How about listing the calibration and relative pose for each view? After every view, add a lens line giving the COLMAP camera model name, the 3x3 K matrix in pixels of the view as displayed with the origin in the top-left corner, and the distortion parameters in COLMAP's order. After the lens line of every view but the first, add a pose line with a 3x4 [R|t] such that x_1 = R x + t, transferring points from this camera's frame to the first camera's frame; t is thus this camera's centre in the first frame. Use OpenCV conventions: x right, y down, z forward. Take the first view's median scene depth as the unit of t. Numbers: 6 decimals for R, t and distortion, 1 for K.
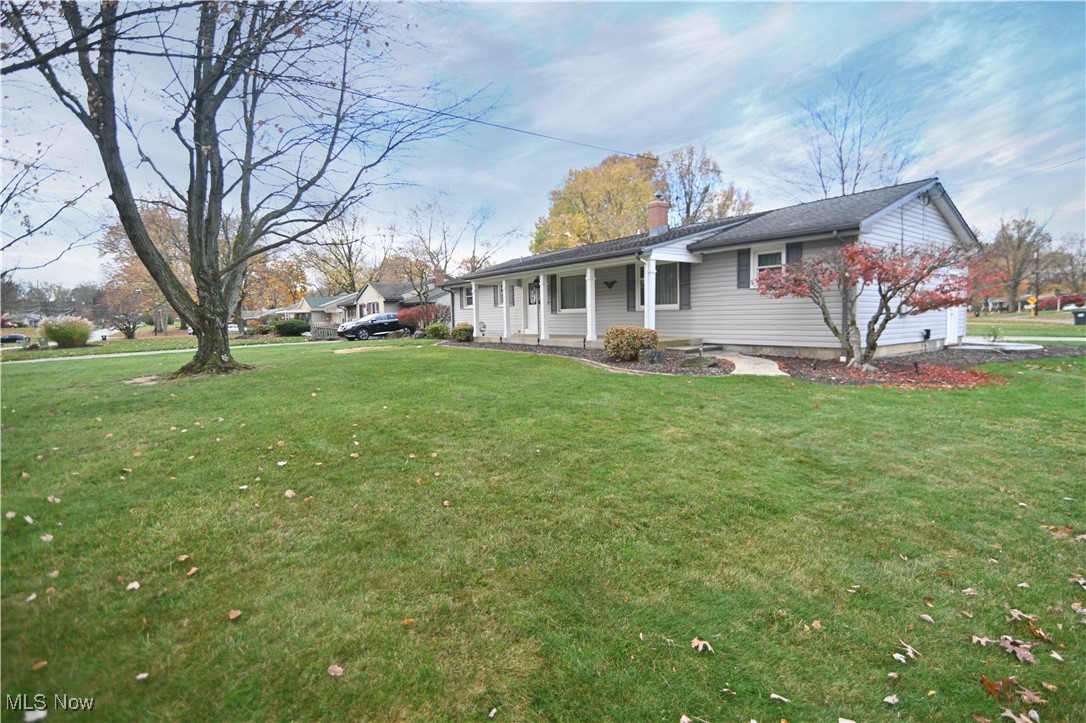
lens RADIAL K [[514.5, 0, 545.7], [0, 514.5, 358.1], [0, 0, 1]] dist [-0.025047, 0.000507]
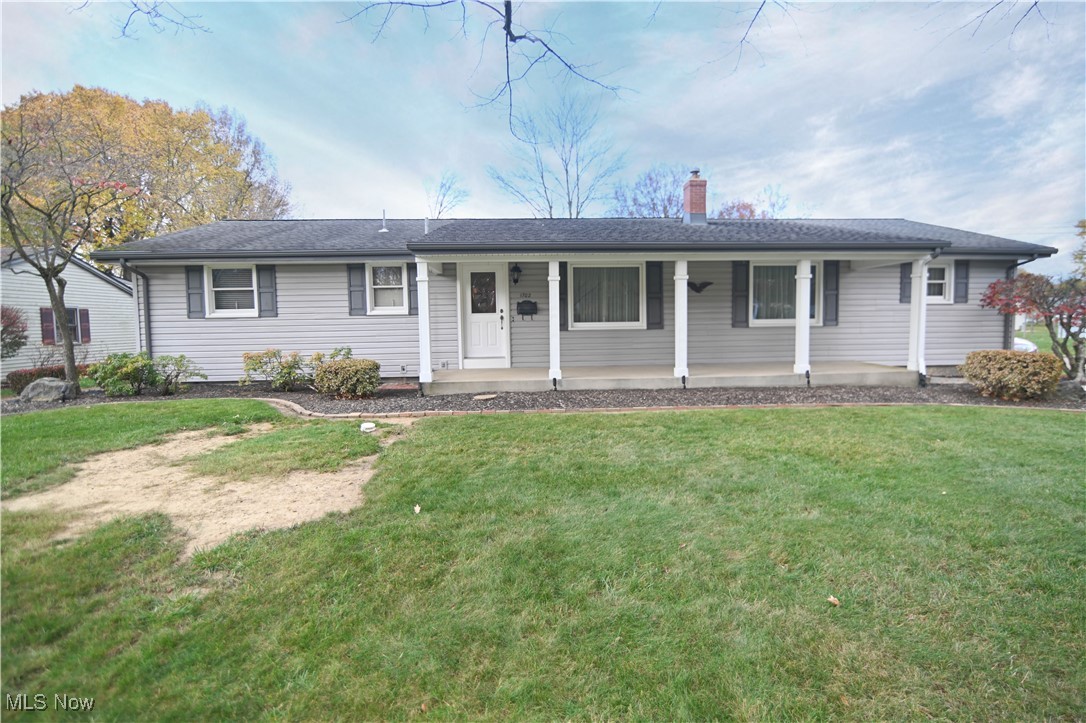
lens RADIAL K [[514.5, 0, 545.7], [0, 514.5, 358.1], [0, 0, 1]] dist [-0.025047, 0.000507]
pose [[0.541168, -0.030171, 0.840373, -0.597663], [0.071230, 0.997409, -0.010061, -0.063887], [-0.837892, 0.065304, 0.541916, 0.884989]]
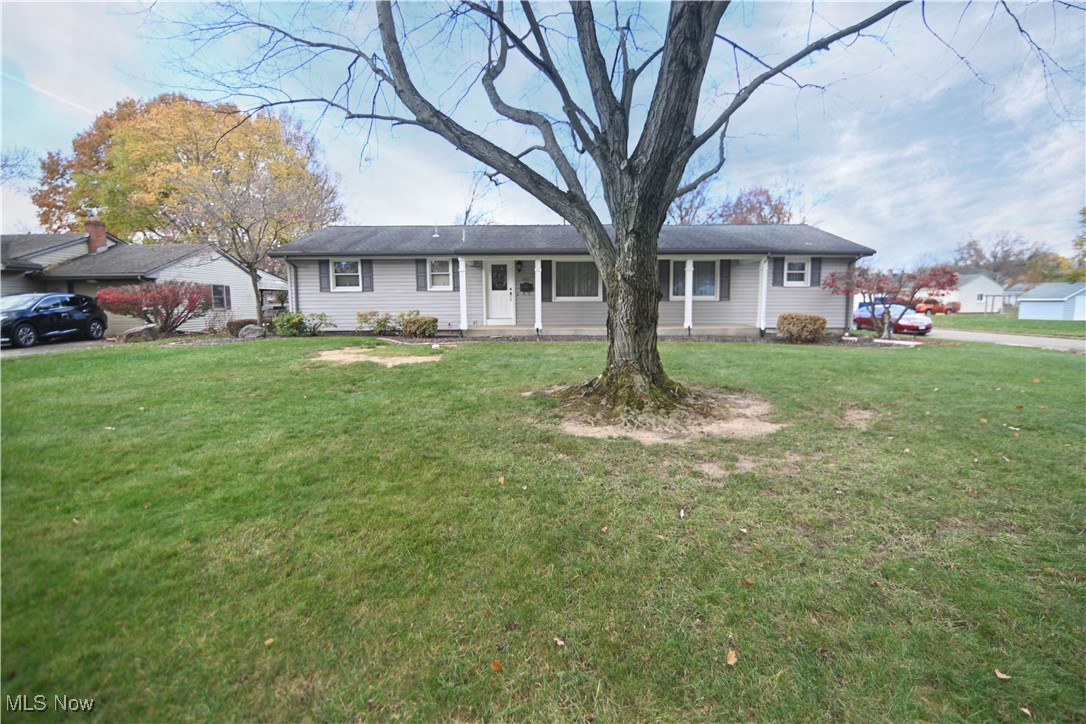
lens RADIAL K [[514.5, 0, 545.7], [0, 514.5, 358.6], [0, 0, 1]] dist [-0.025047, 0.000507]
pose [[0.591654, -0.053018, 0.804447, -0.909460], [0.056687, 0.998101, 0.024089, -0.009628], [-0.804197, 0.031349, 0.593536, 0.583034]]
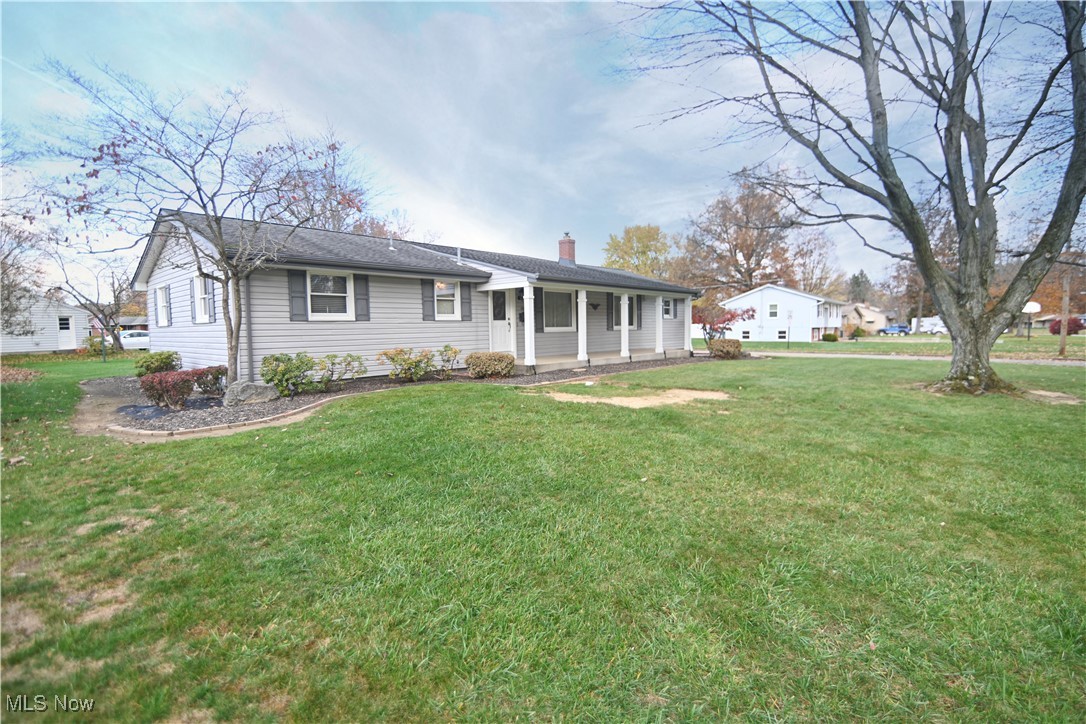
lens RADIAL K [[514.5, 0, 545.7], [0, 514.5, 358.6], [0, 0, 1]] dist [-0.025047, 0.000507]
pose [[-0.212289, -0.019366, 0.977015, -1.050449], [0.111267, 0.992822, 0.043855, -0.099658], [-0.970852, 0.118019, -0.208610, 1.478273]]
